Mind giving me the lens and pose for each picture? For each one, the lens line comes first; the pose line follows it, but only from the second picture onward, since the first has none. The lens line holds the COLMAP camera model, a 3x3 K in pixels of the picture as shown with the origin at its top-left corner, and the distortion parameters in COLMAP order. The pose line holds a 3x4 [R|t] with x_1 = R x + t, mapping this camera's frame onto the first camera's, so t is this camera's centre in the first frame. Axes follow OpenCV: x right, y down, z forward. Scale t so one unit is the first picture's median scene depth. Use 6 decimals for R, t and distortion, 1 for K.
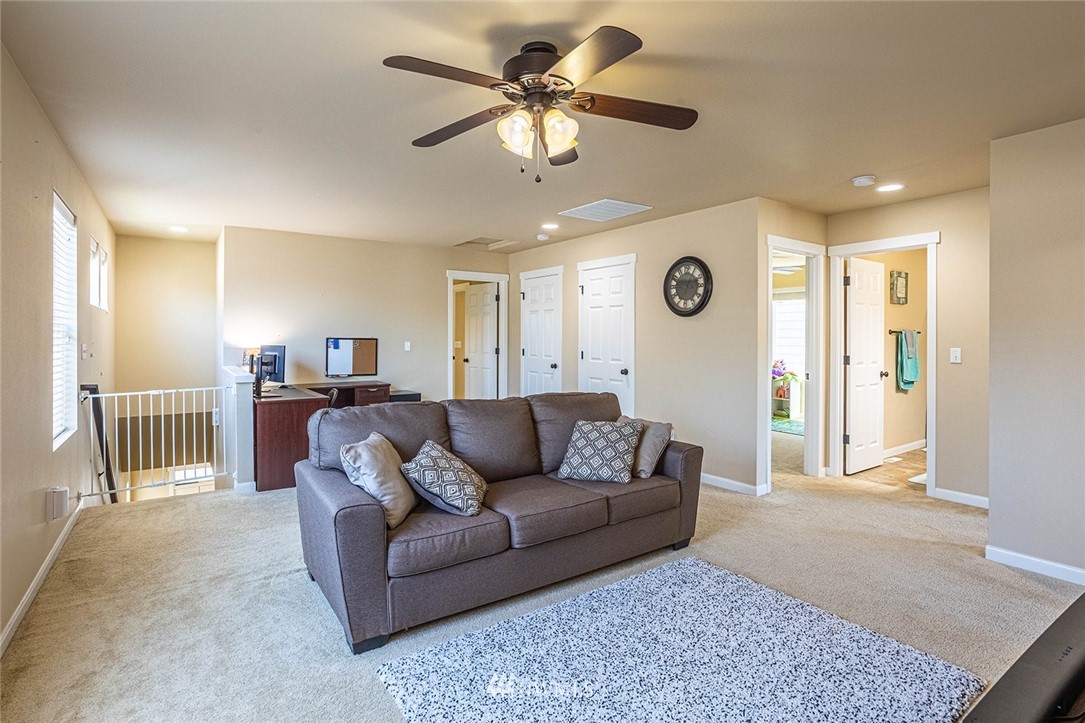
lens RADIAL K [[534.2, 0, 537.2], [0, 534.2, 357.8], [0, 0, 1]] dist [-0.054488, 0.041266]
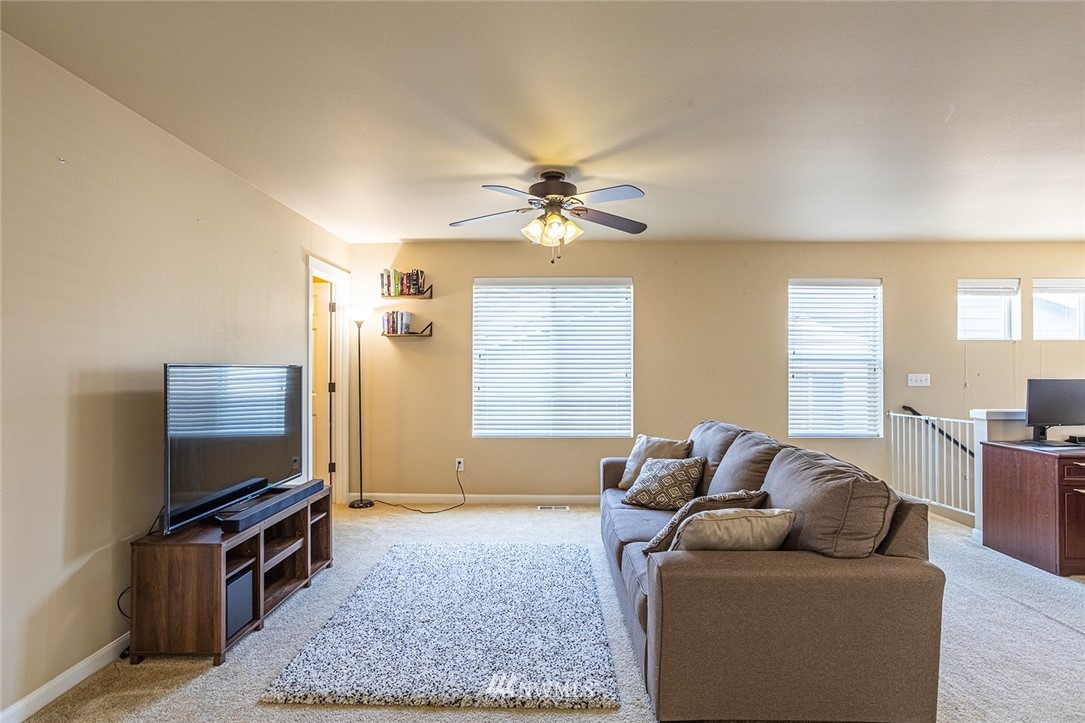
lens RADIAL K [[533.2, 0, 542.5], [0, 533.2, 361.5], [0, 0, 1]] dist [-0.035356, 0.026990]
pose [[-0.583405, -0.009049, -0.812131, 0.441790], [-0.030367, 0.999482, 0.010677, -0.027757], [0.811614, 0.030891, -0.583377, 0.650359]]
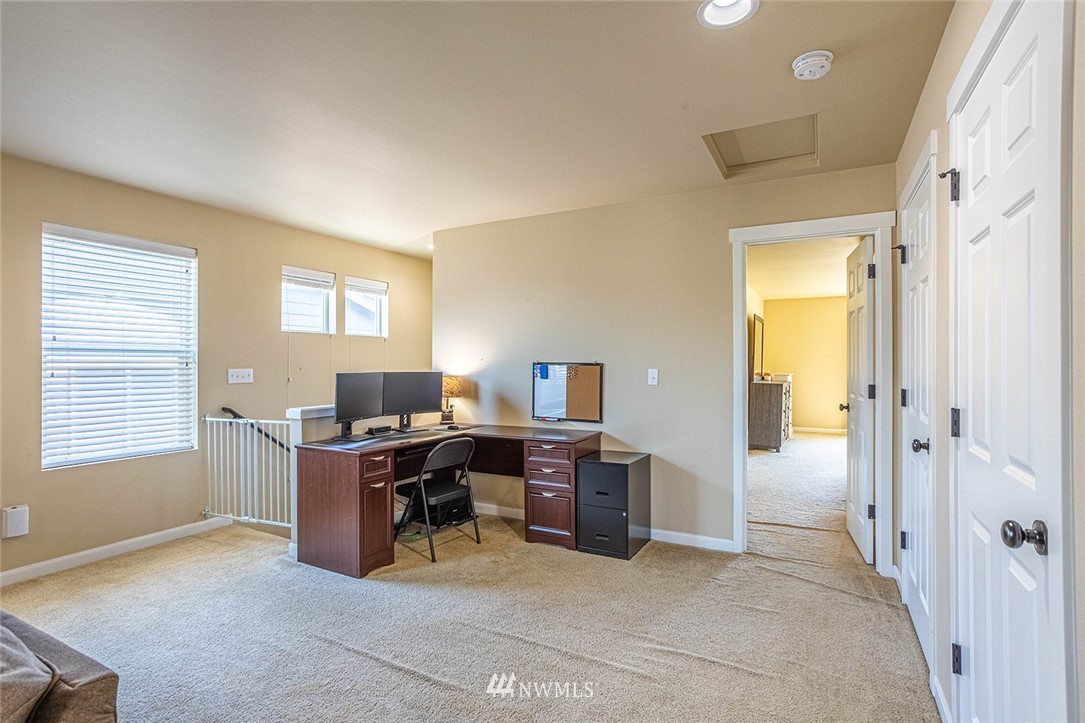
lens RADIAL K [[534.2, 0, 537.2], [0, 534.2, 357.8], [0, 0, 1]] dist [-0.054488, 0.041266]
pose [[0.446855, -0.008291, -0.894568, 0.227411], [-0.029644, 0.999271, -0.024069, -0.026765], [0.894115, 0.037274, 0.446283, 0.688023]]
